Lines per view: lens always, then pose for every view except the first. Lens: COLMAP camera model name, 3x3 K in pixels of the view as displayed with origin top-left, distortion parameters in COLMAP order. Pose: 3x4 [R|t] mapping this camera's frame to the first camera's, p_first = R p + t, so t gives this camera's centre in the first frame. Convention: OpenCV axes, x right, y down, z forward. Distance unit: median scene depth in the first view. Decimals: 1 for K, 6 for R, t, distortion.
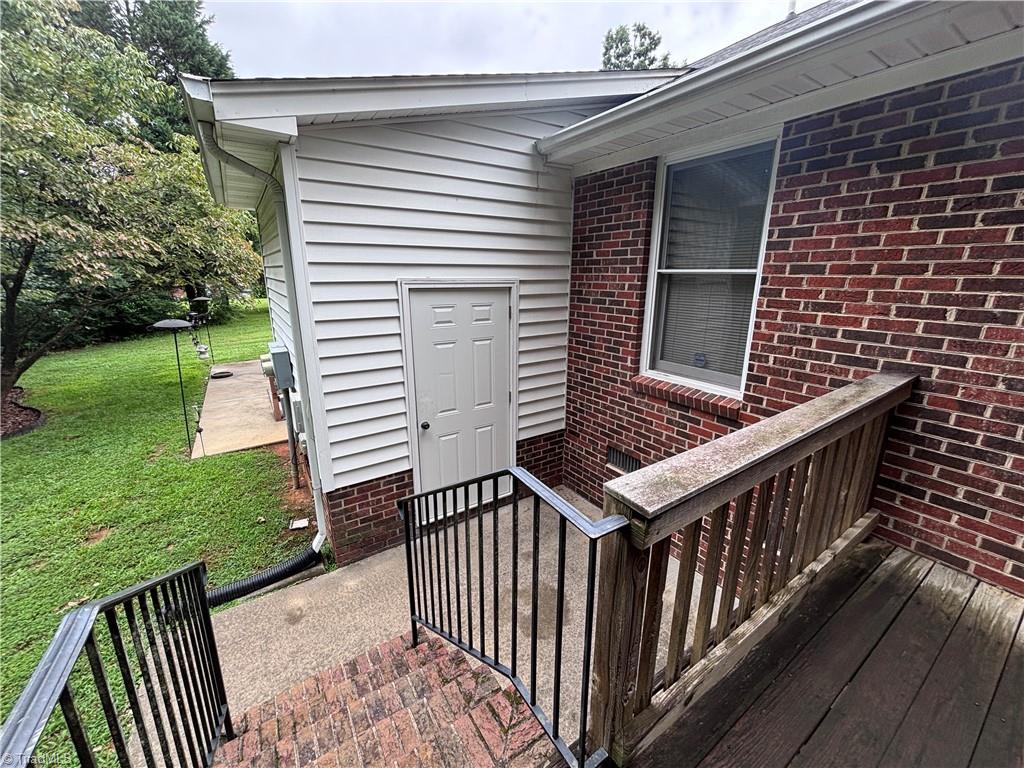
lens RADIAL K [[415.0, 0, 511.7], [0, 415.0, 390.9], [0, 0, 1]] dist [0.001814, -0.000190]
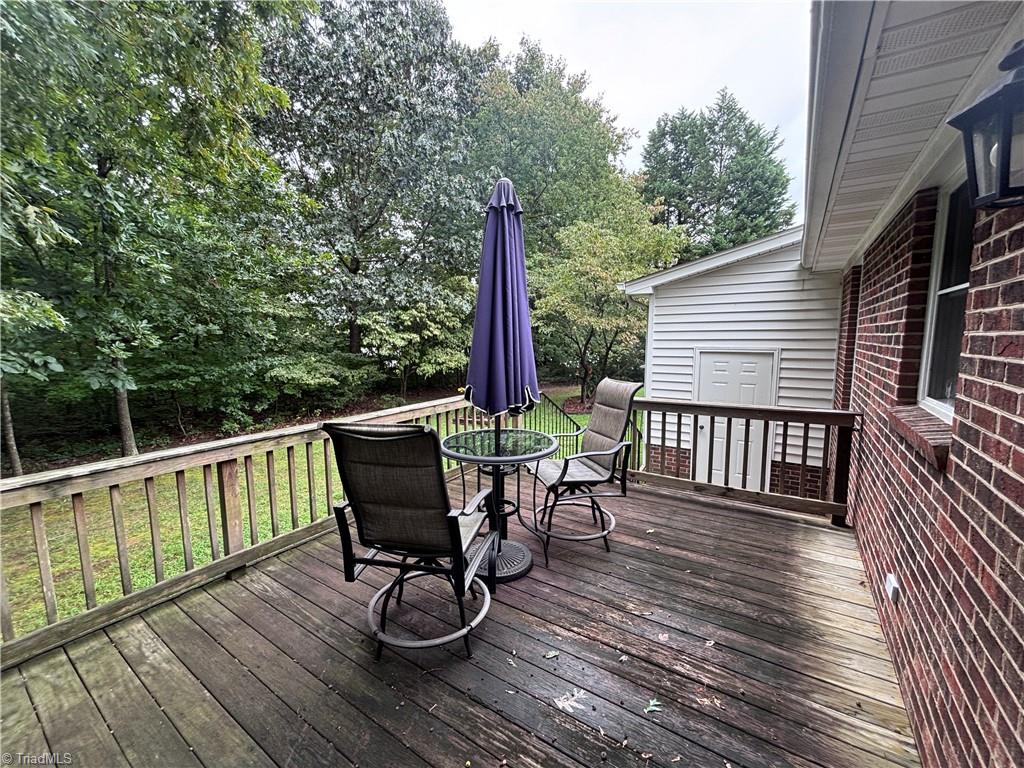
lens RADIAL K [[415.0, 0, 515.6], [0, 415.0, 384.1], [0, 0, 1]] dist [0.001814, -0.000190]
pose [[0.393878, 0.101879, -0.913499, 1.062049], [-0.242235, 0.970210, 0.003758, 0.090382], [0.886669, 0.219801, 0.406823, -0.459325]]
